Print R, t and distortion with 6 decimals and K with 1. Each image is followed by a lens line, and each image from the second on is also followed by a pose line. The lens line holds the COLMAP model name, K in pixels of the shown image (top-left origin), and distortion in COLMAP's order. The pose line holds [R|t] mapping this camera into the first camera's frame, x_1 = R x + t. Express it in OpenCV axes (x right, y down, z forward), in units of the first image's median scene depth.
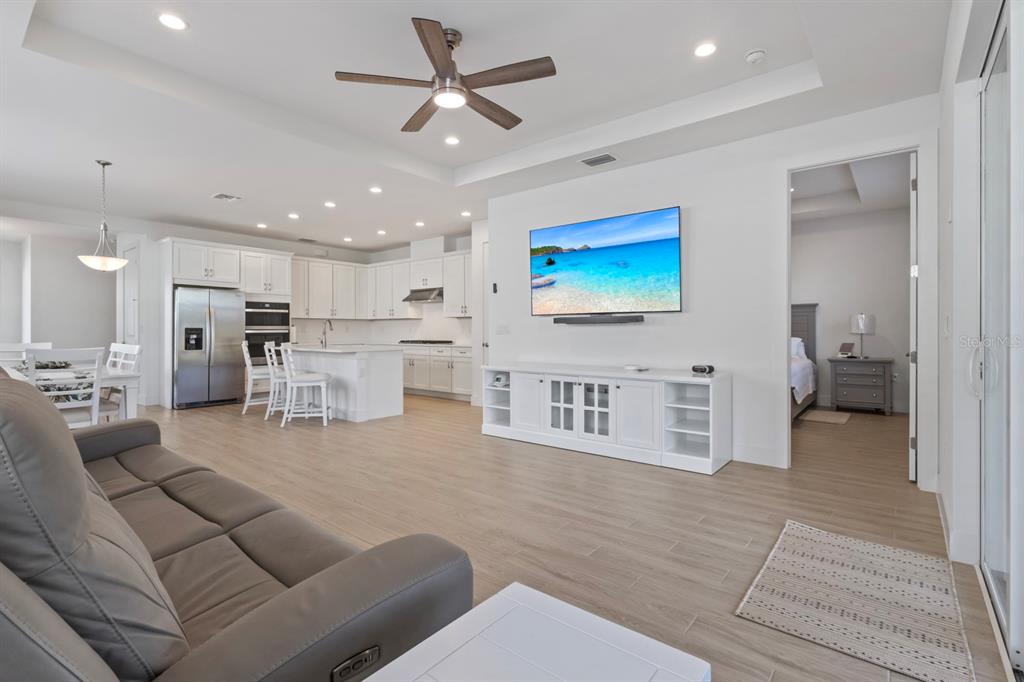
lens RADIAL K [[473.9, 0, 501.4], [0, 473.9, 329.0], [0, 0, 1]] dist [-0.002827, 0.000812]
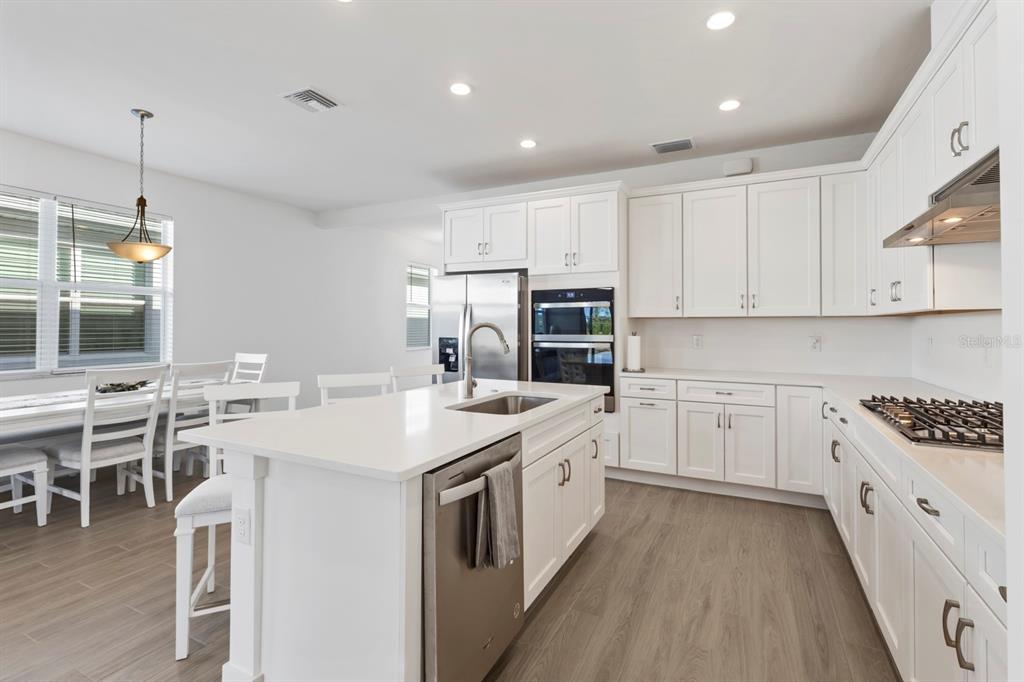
lens RADIAL K [[473.9, 0, 509.5], [0, 473.9, 317.7], [0, 0, 1]] dist [-0.002827, 0.000812]
pose [[0.217887, -0.018025, -0.975808, 0.004068], [0.000624, 0.999832, -0.018329, -0.022855], [0.975974, 0.003385, 0.217862, 1.249372]]
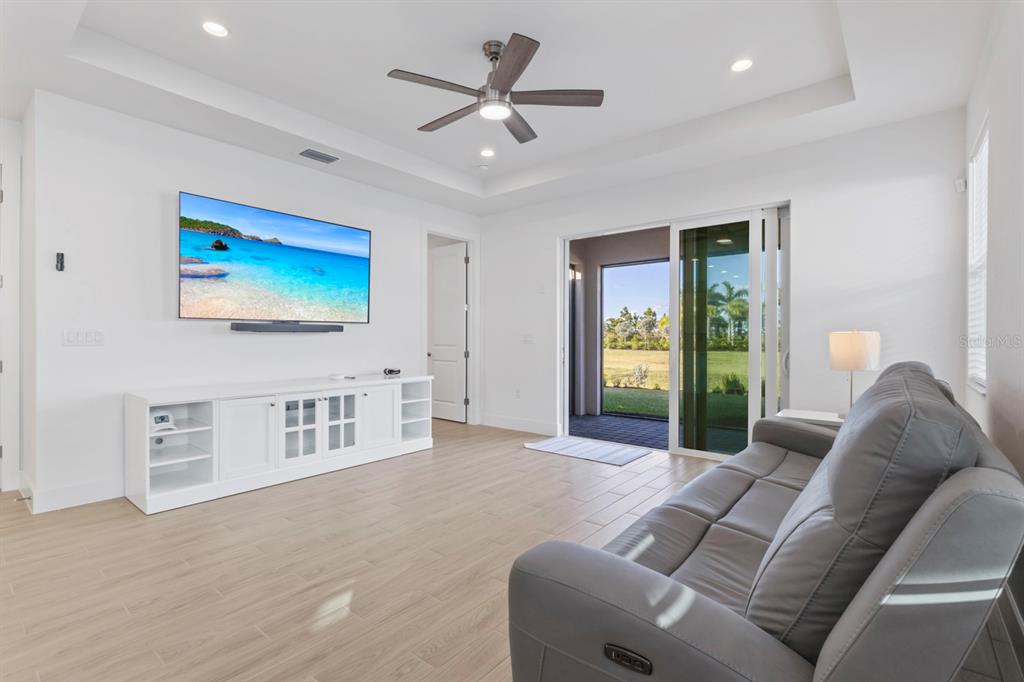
lens RADIAL K [[473.9, 0, 512.1], [0, 473.9, 338.8], [0, 0, 1]] dist [-0.002827, 0.000812]
pose [[-0.006603, 0.000902, 0.999978, -0.643551], [-0.005989, 0.999982, -0.000941, -0.000209], [-0.999960, -0.005995, -0.006598, 0.559832]]
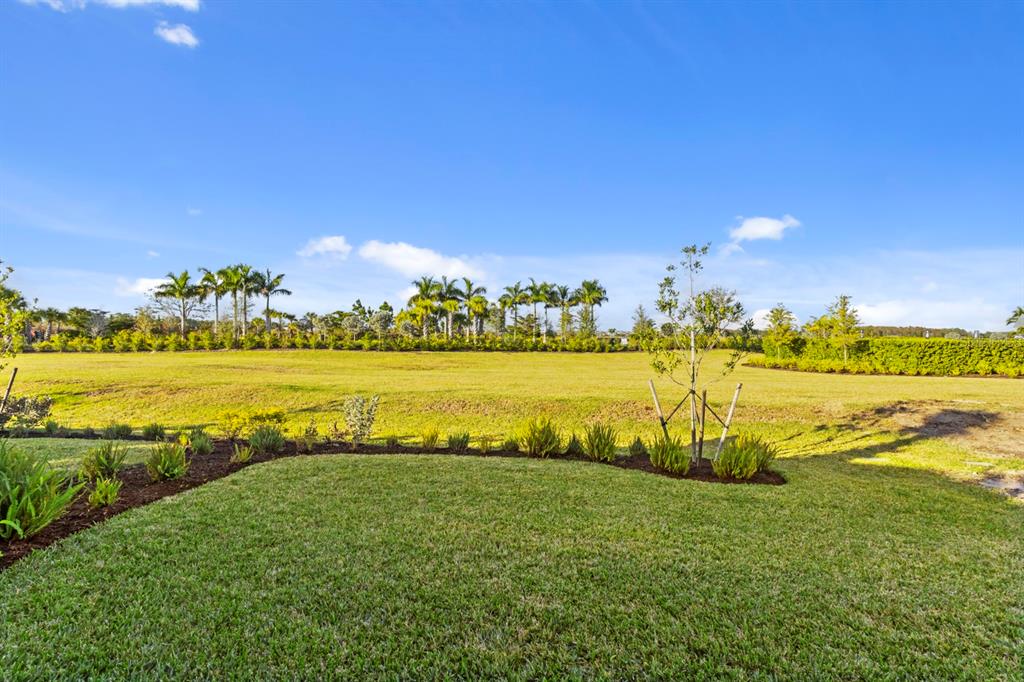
lens RADIAL K [[473.9, 0, 504.4], [0, 473.9, 338.4], [0, 0, 1]] dist [-0.002827, 0.000812]
pose [[-0.508247, -0.007435, 0.861179, 1.076462], [-0.014189, 0.999899, 0.000258, -0.030081], [-0.861094, -0.012089, -0.508302, 0.022824]]
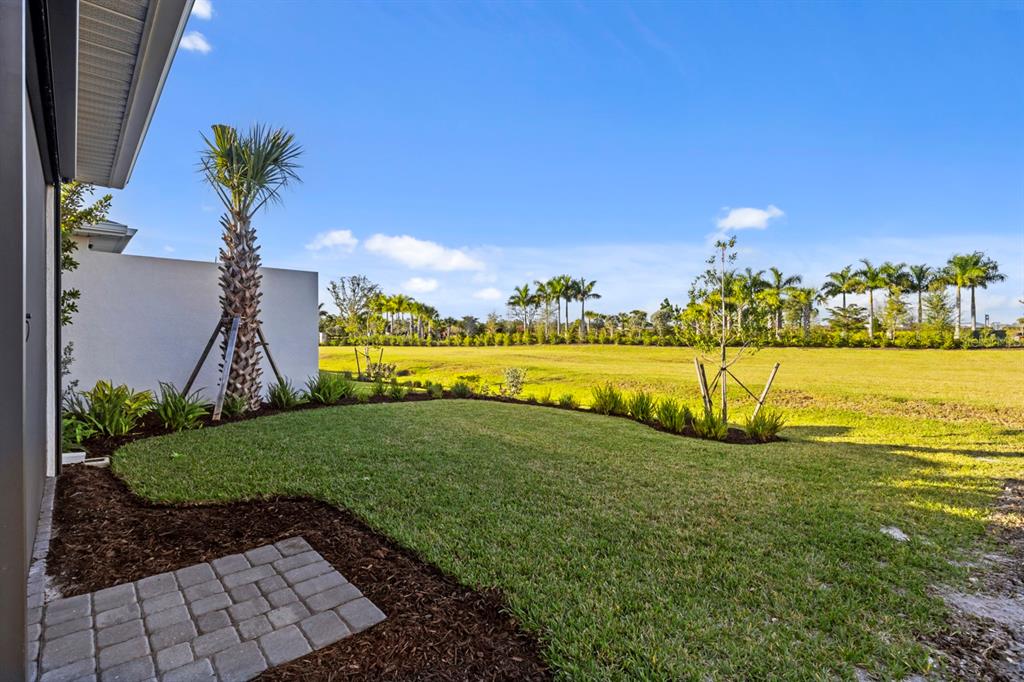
lens RADIAL K [[473.9, 0, 519.7], [0, 473.9, 334.4], [0, 0, 1]] dist [-0.002827, 0.000812]
pose [[0.122781, 0.000894, 0.992433, 0.300269], [-0.001403, 0.999999, -0.000727, 0.010059], [-0.992433, -0.001303, 0.122782, -0.723521]]
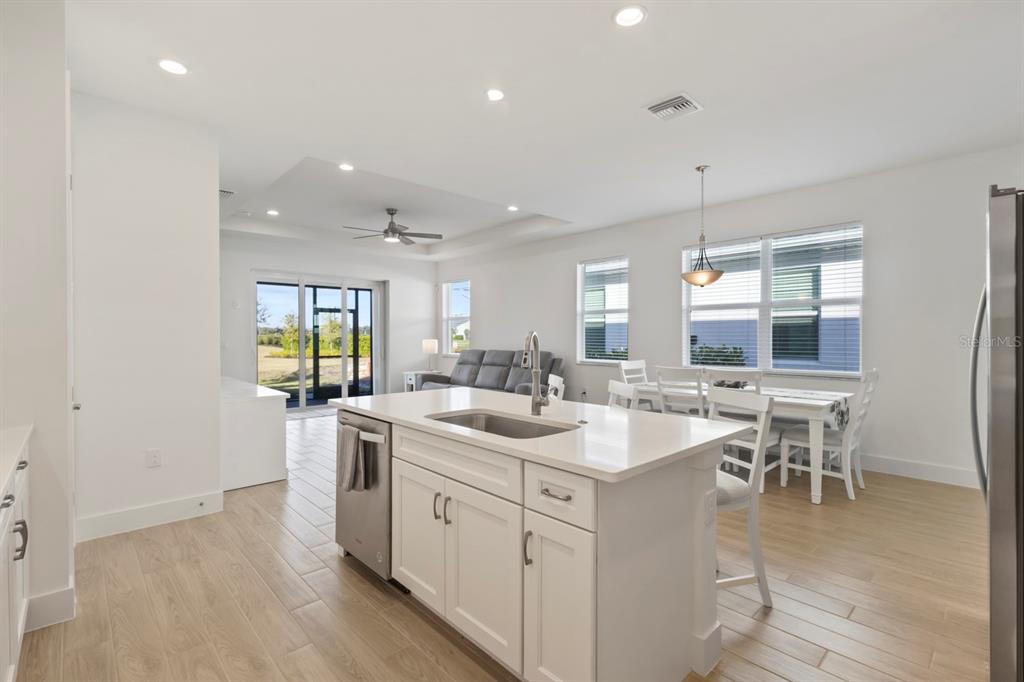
lens RADIAL K [[473.9, 0, 508.1], [0, 473.9, 339.8], [0, 0, 1]] dist [-0.002827, 0.000812]
pose [[-0.990941, 0.001692, 0.134291, -0.533511], [0.002083, 0.999994, 0.002775, -0.019379], [-0.134285, 0.003030, -0.990938, 1.769688]]
